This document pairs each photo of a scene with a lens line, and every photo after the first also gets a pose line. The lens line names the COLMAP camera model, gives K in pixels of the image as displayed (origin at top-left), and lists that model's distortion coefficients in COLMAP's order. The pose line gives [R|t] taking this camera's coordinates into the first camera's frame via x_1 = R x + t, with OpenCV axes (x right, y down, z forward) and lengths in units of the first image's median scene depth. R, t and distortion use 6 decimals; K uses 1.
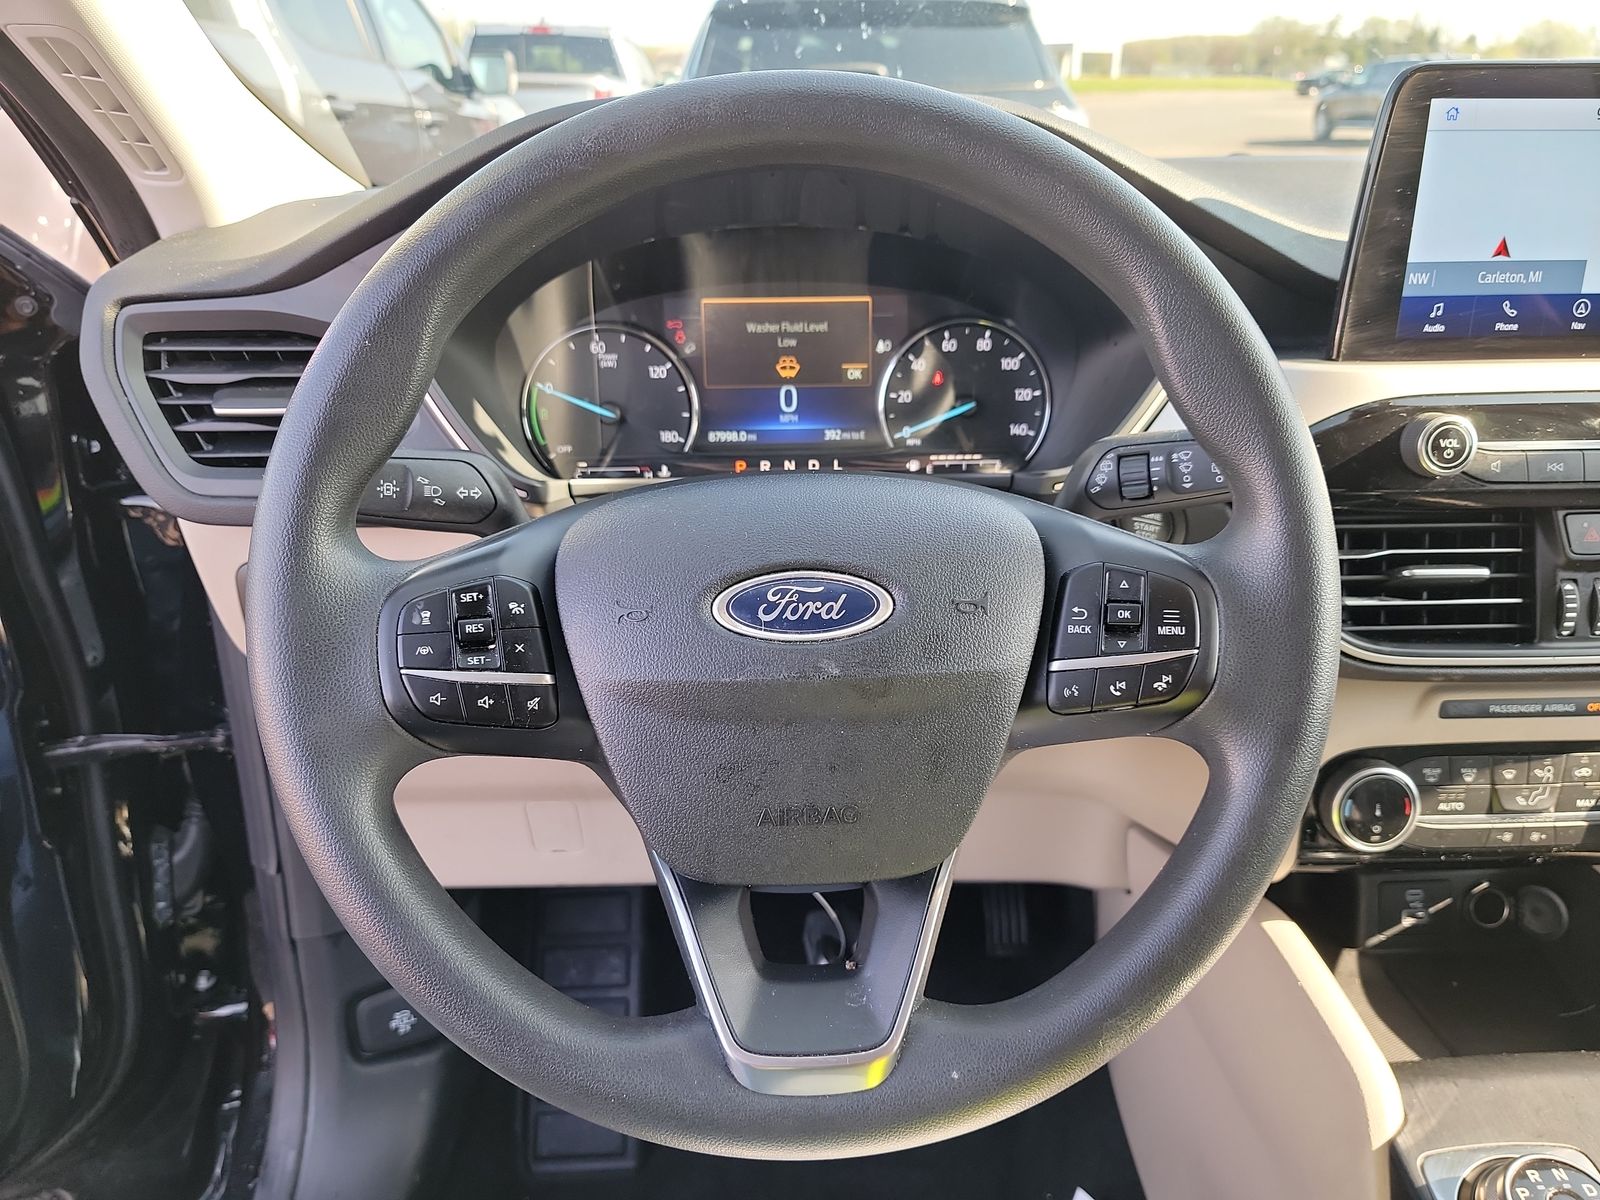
lens RADIAL K [[1134.1, 0, 800.0], [0, 1134.1, 600.0], [0, 0, 1]] dist [0.064670, -0.070997]
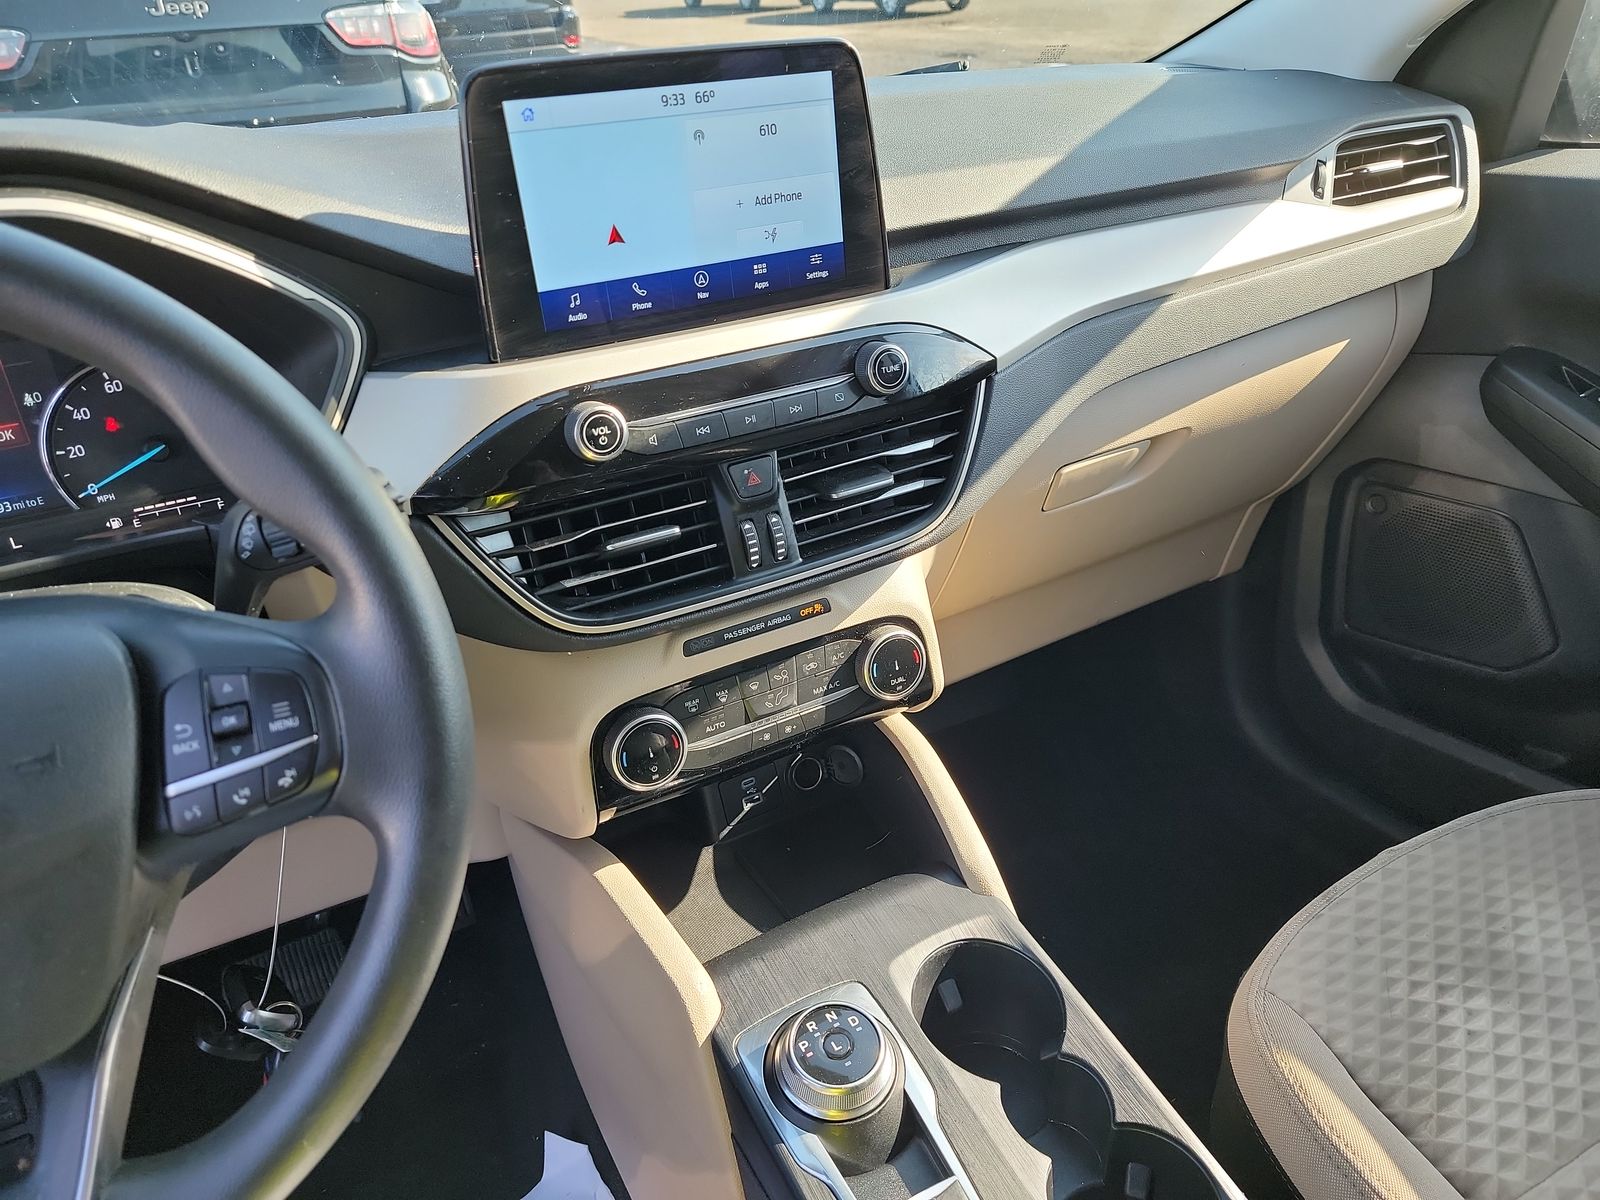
lens RADIAL K [[1134.1, 0, 800.0], [0, 1134.1, 600.0], [0, 0, 1]] dist [0.064670, -0.070997]
pose [[0.890043, -0.249059, 0.381828, 0.265317], [0.211747, 0.967595, 0.137559, -0.084554], [-0.403715, -0.041582, 0.913939, -0.055973]]
